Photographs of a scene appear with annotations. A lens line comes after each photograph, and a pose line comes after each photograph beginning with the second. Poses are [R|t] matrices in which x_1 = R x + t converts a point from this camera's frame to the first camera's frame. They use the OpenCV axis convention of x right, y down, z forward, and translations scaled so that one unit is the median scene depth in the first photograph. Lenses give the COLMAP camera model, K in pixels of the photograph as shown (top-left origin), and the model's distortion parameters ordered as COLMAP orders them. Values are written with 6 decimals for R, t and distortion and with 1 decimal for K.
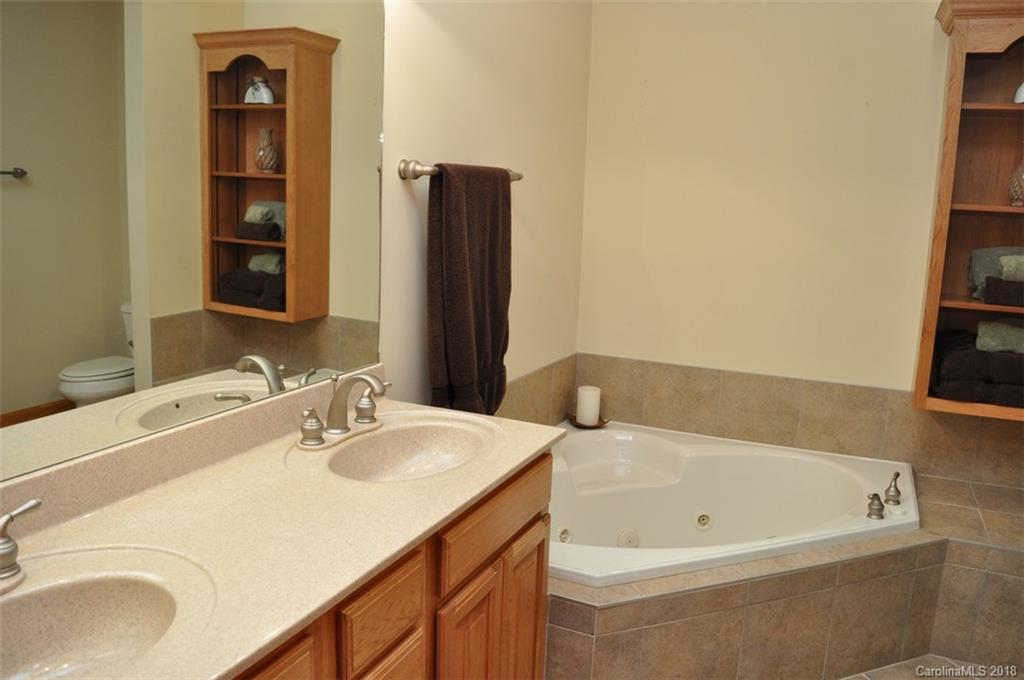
lens RADIAL K [[796.8, 0, 512.0], [0, 796.8, 340.0], [0, 0, 1]] dist [-0.073371, -0.000215]
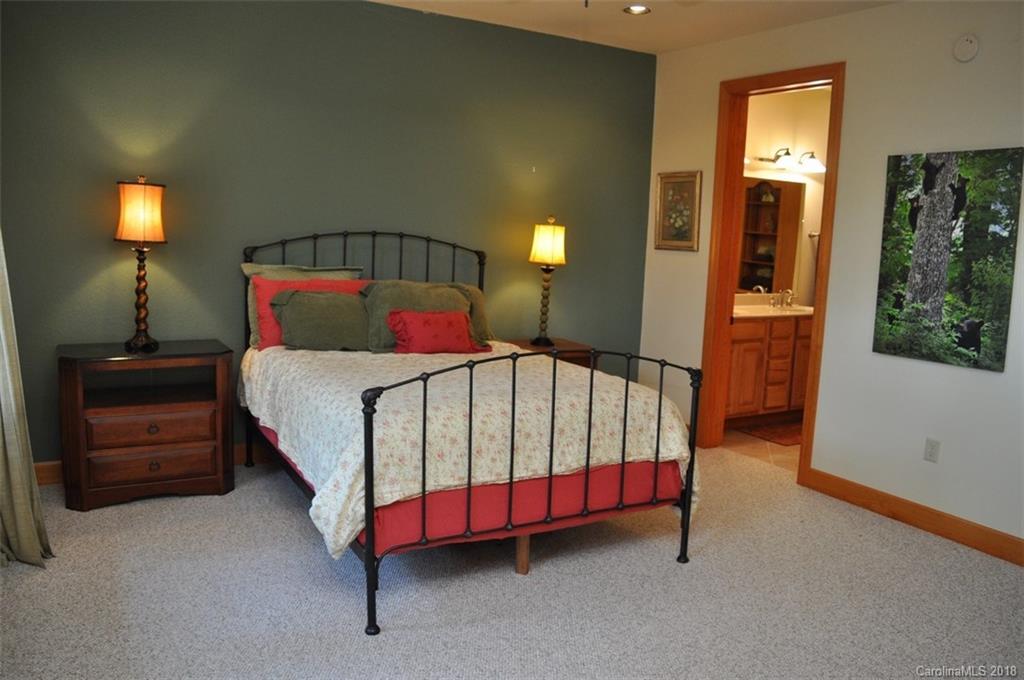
lens RADIAL K [[796.8, 0, 512.0], [0, 796.8, 340.0], [0, 0, 1]] dist [-0.073371, -0.000215]
pose [[0.818122, 0.077925, -0.569740, 0.396658], [-0.112709, 0.993288, -0.025990, 0.234766], [0.563891, 0.085477, 0.821414, -1.237993]]
